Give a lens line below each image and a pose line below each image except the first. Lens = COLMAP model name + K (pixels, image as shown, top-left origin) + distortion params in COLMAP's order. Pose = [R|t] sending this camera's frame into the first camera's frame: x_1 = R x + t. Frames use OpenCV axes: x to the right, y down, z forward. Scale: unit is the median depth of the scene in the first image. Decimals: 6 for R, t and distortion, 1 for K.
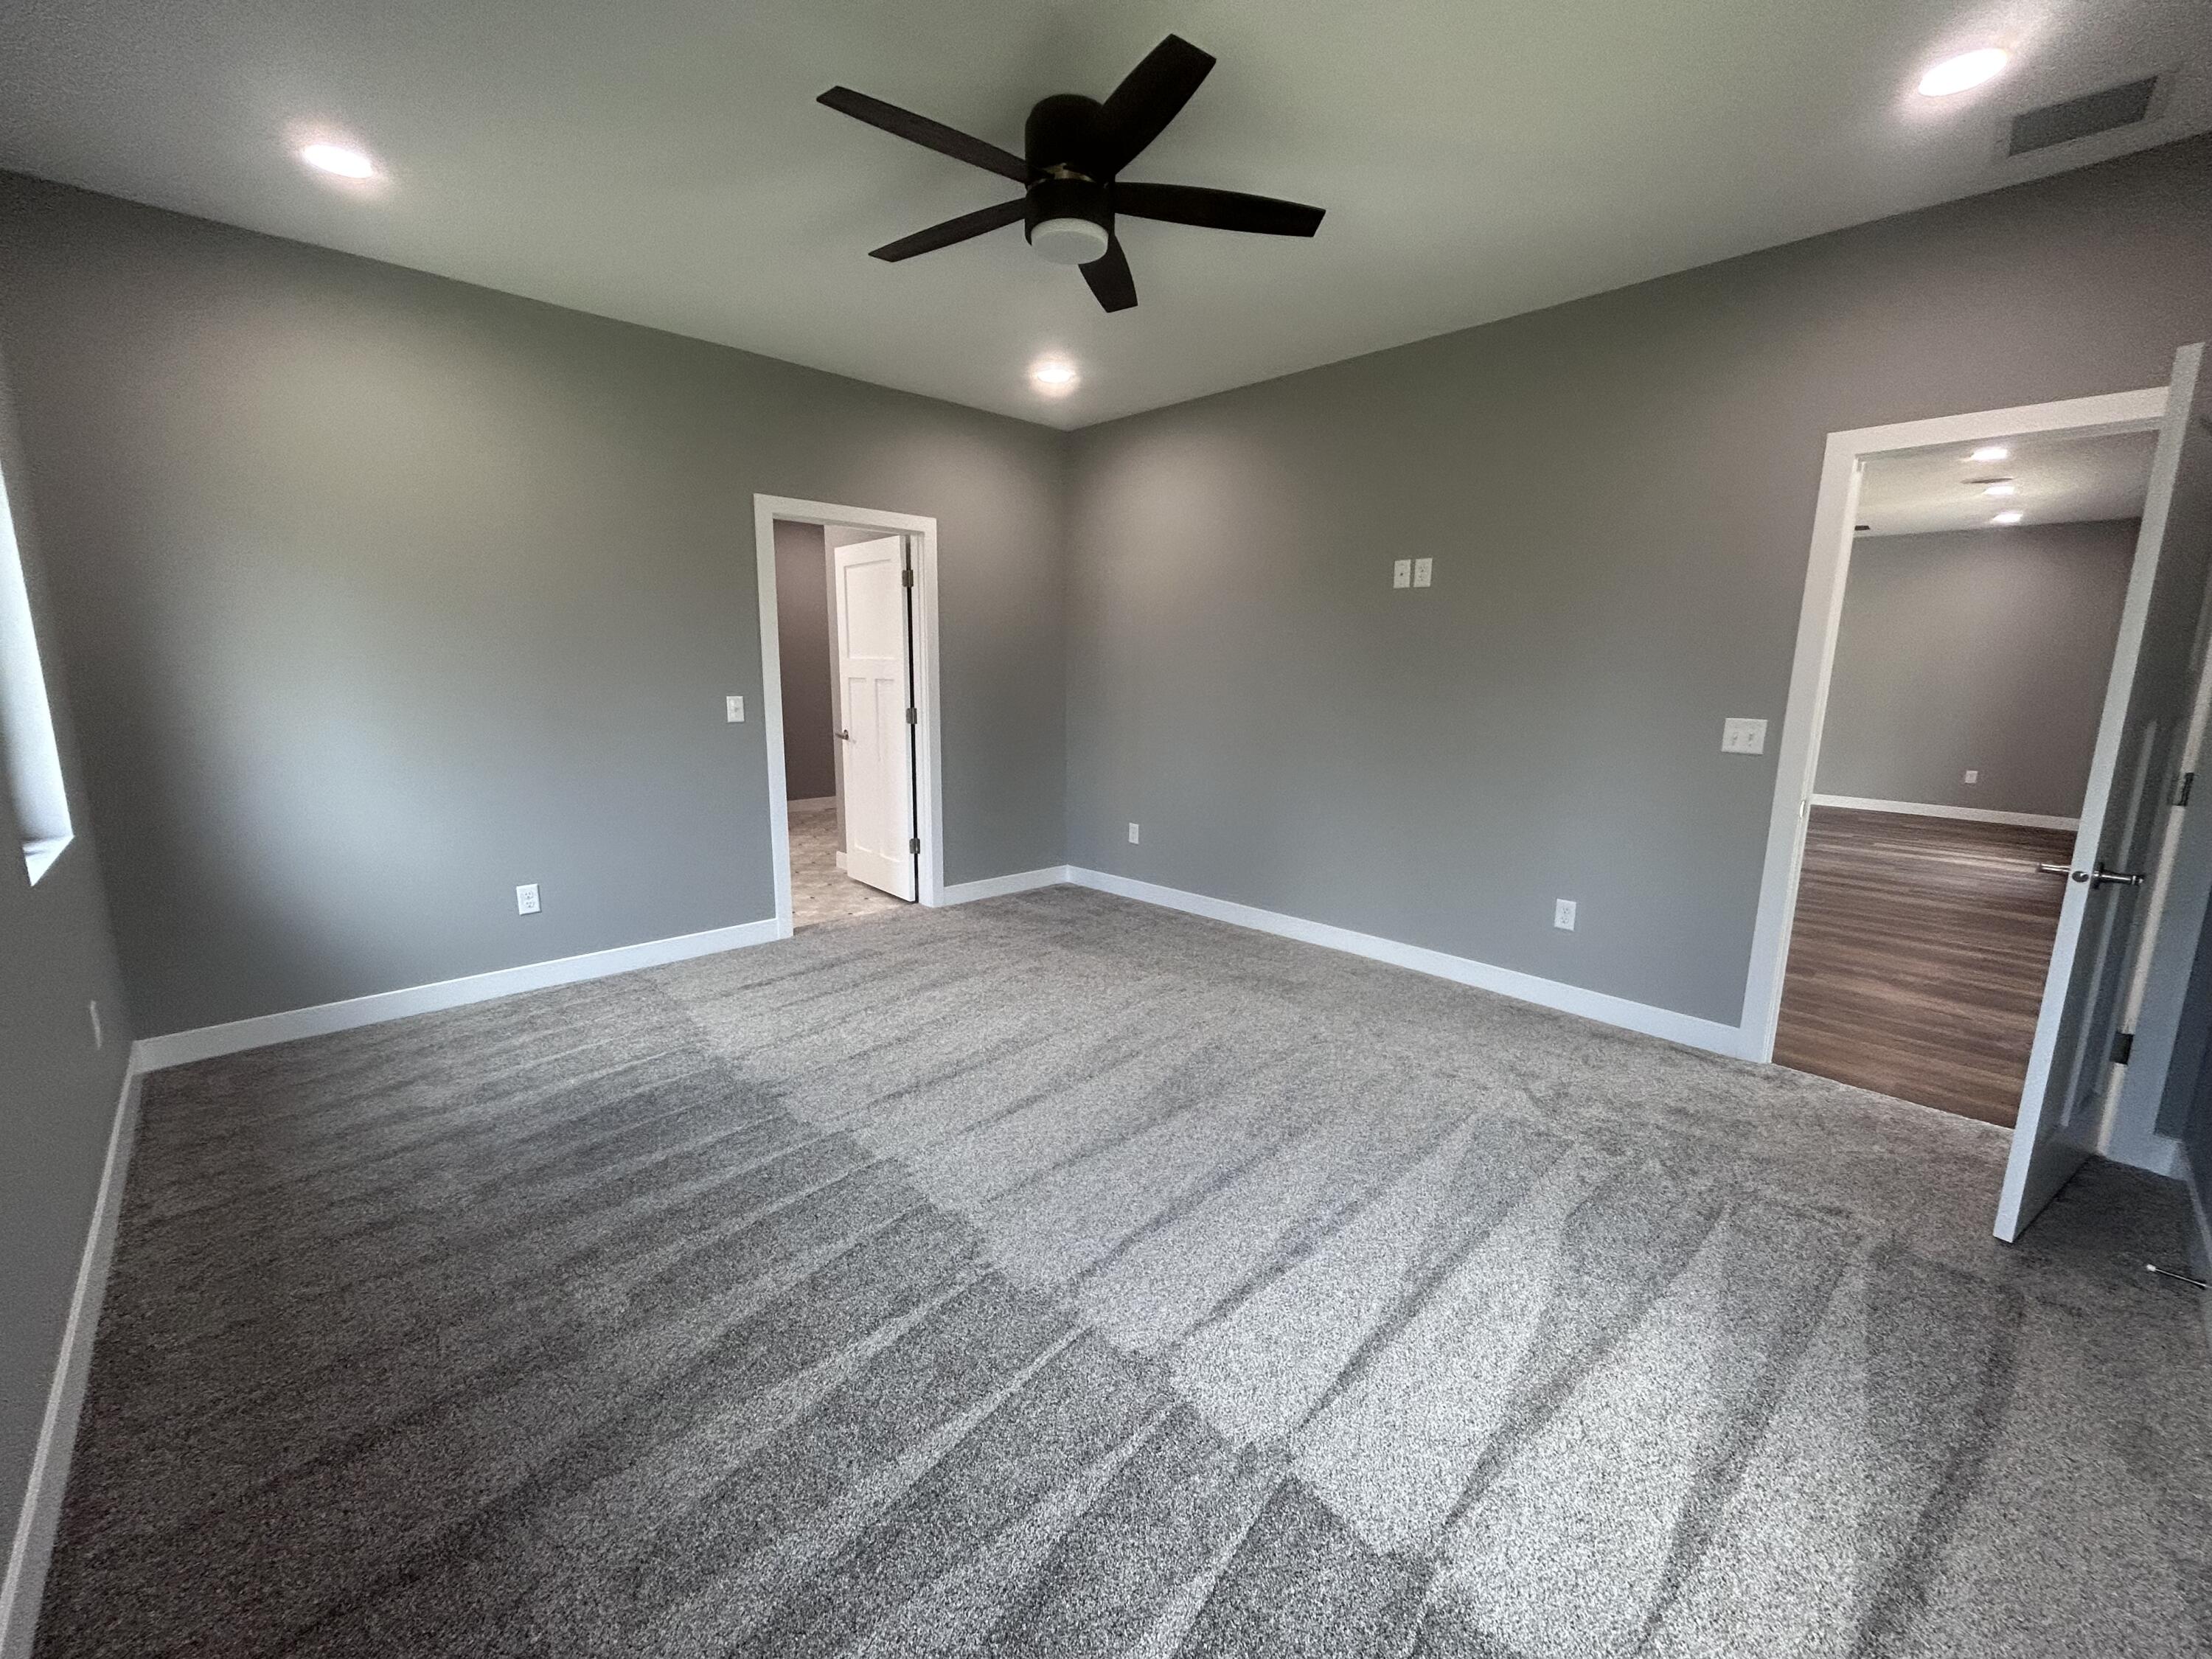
lens RADIAL K [[899.3, 0, 1109.2], [0, 899.3, 830.7], [0, 0, 1]] dist [-0.002821, 0.001963]
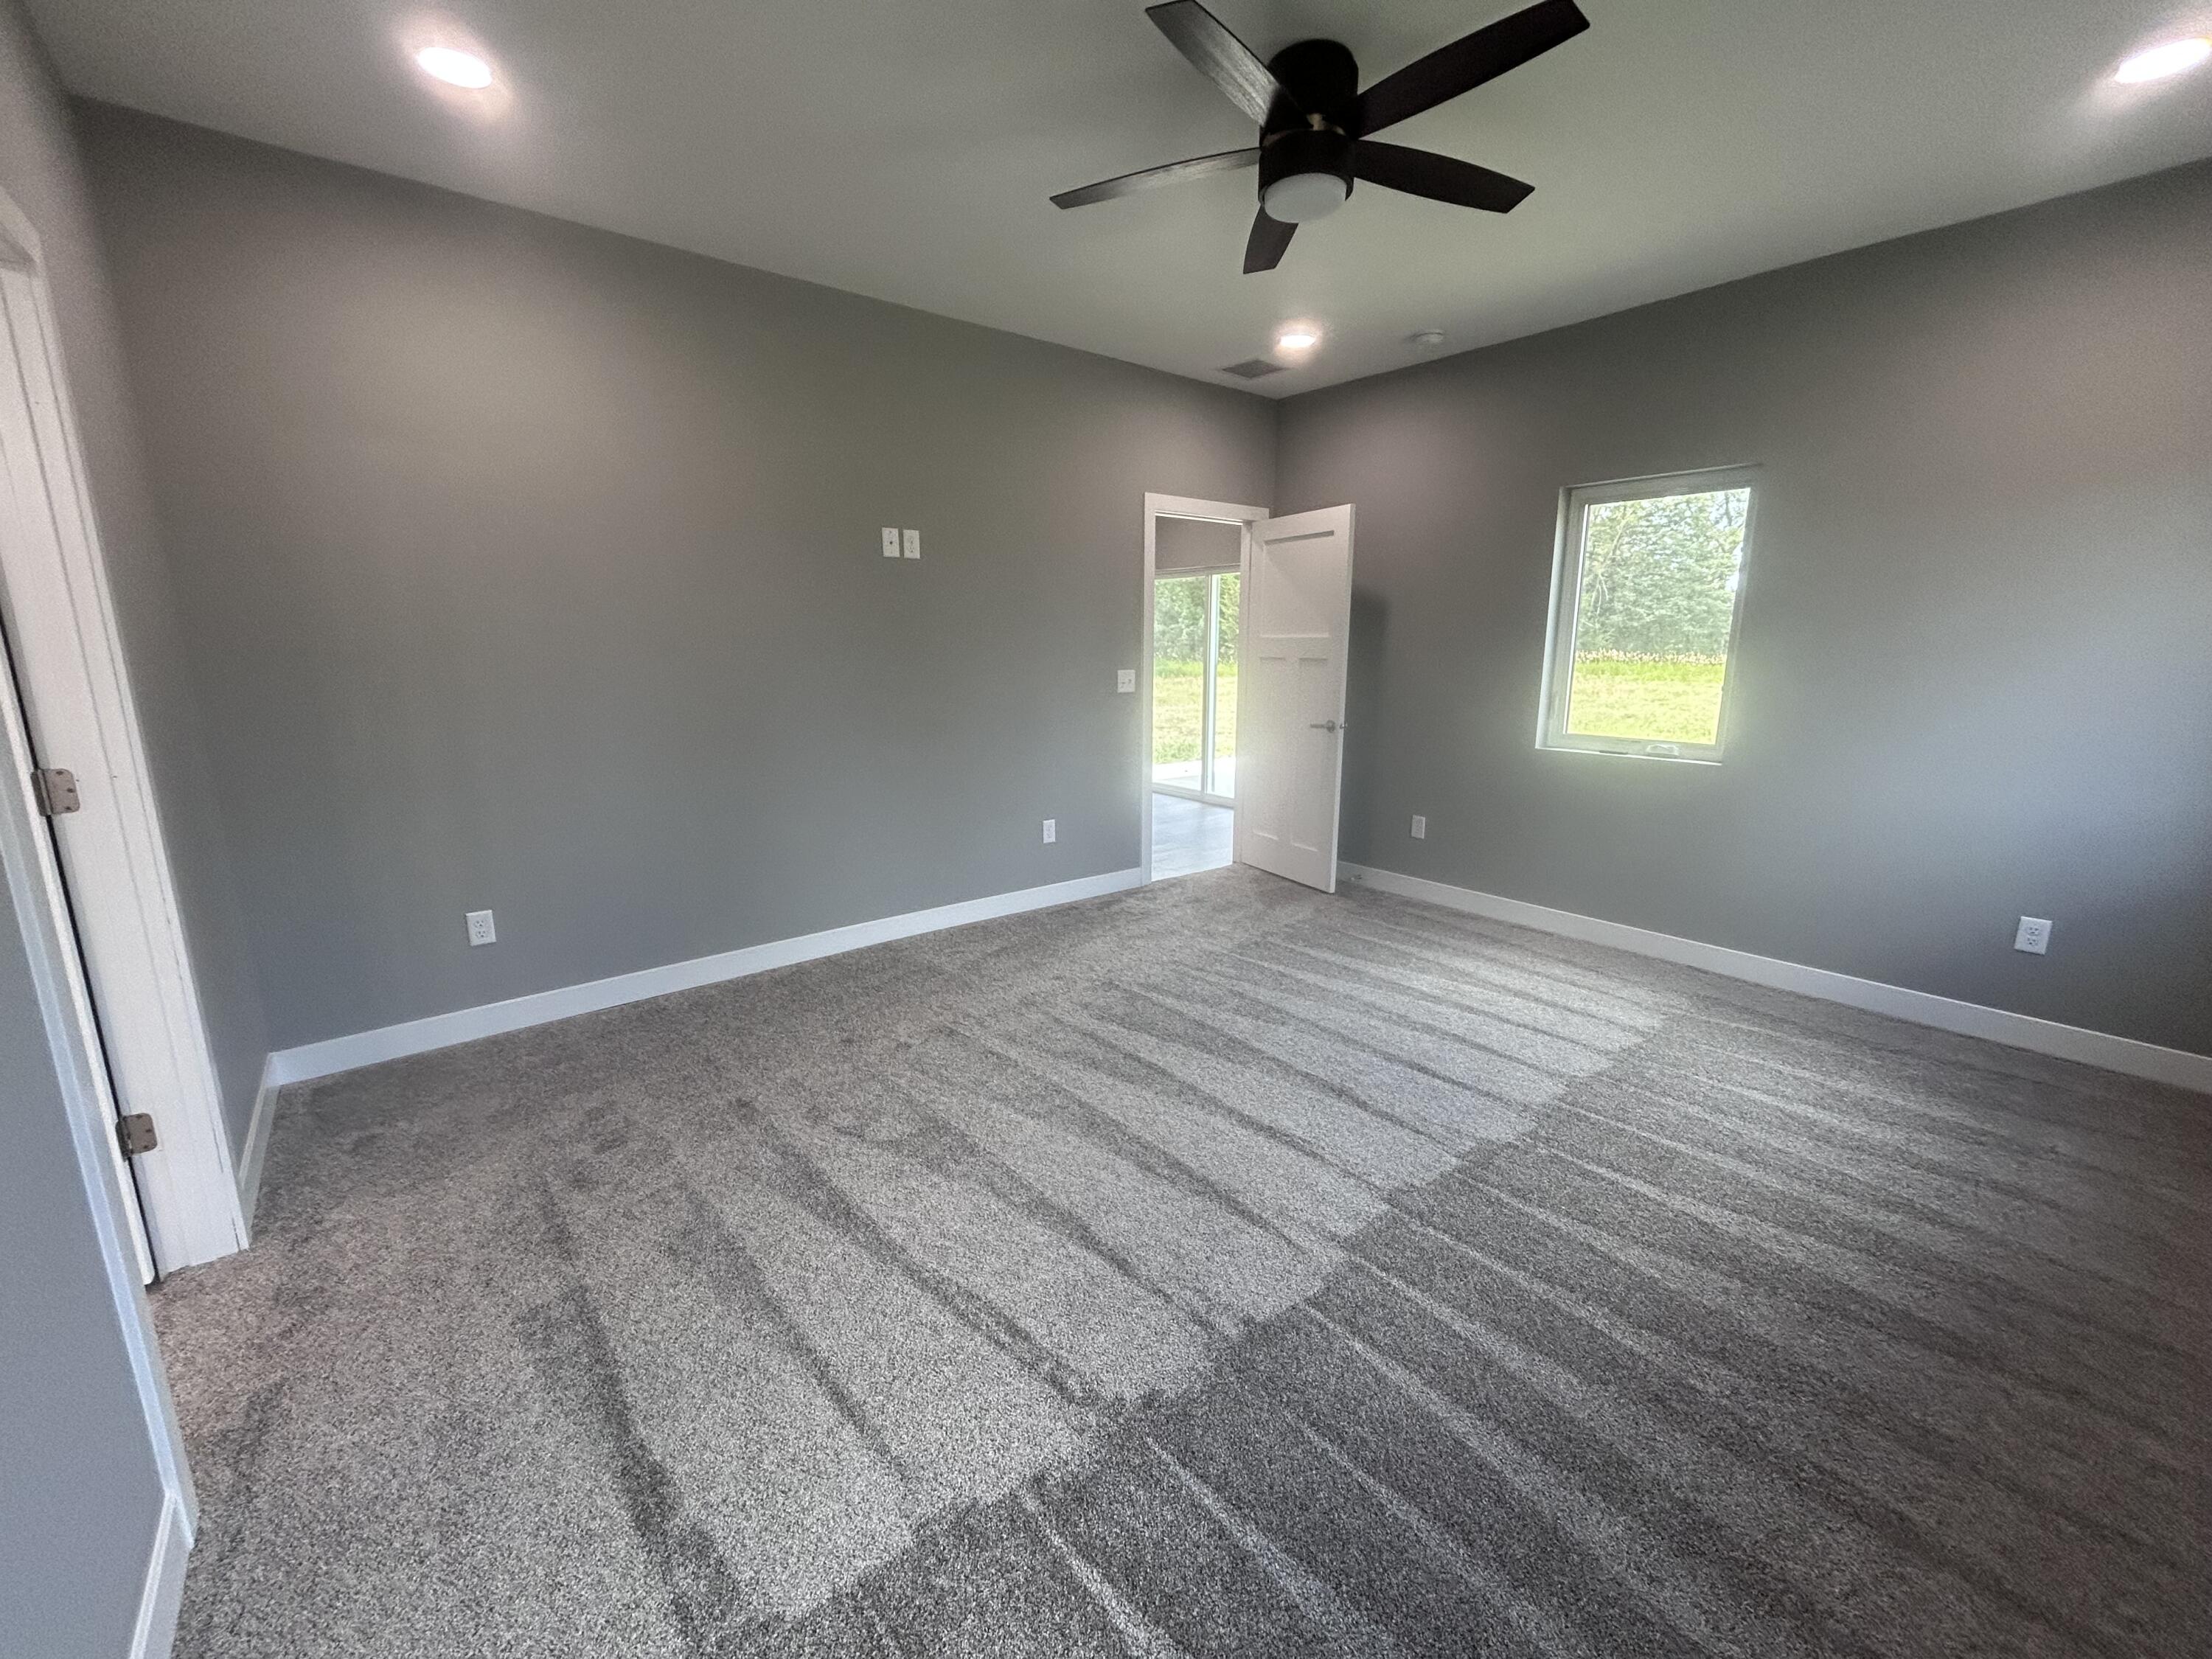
lens RADIAL K [[899.3, 0, 1107.4], [0, 899.3, 822.1], [0, 0, 1]] dist [-0.002821, 0.001963]
pose [[0.089503, -0.208096, 0.974005, -0.799657], [0.188533, 0.963789, 0.188589, -0.159302], [-0.977980, 0.166752, 0.125495, 0.837793]]
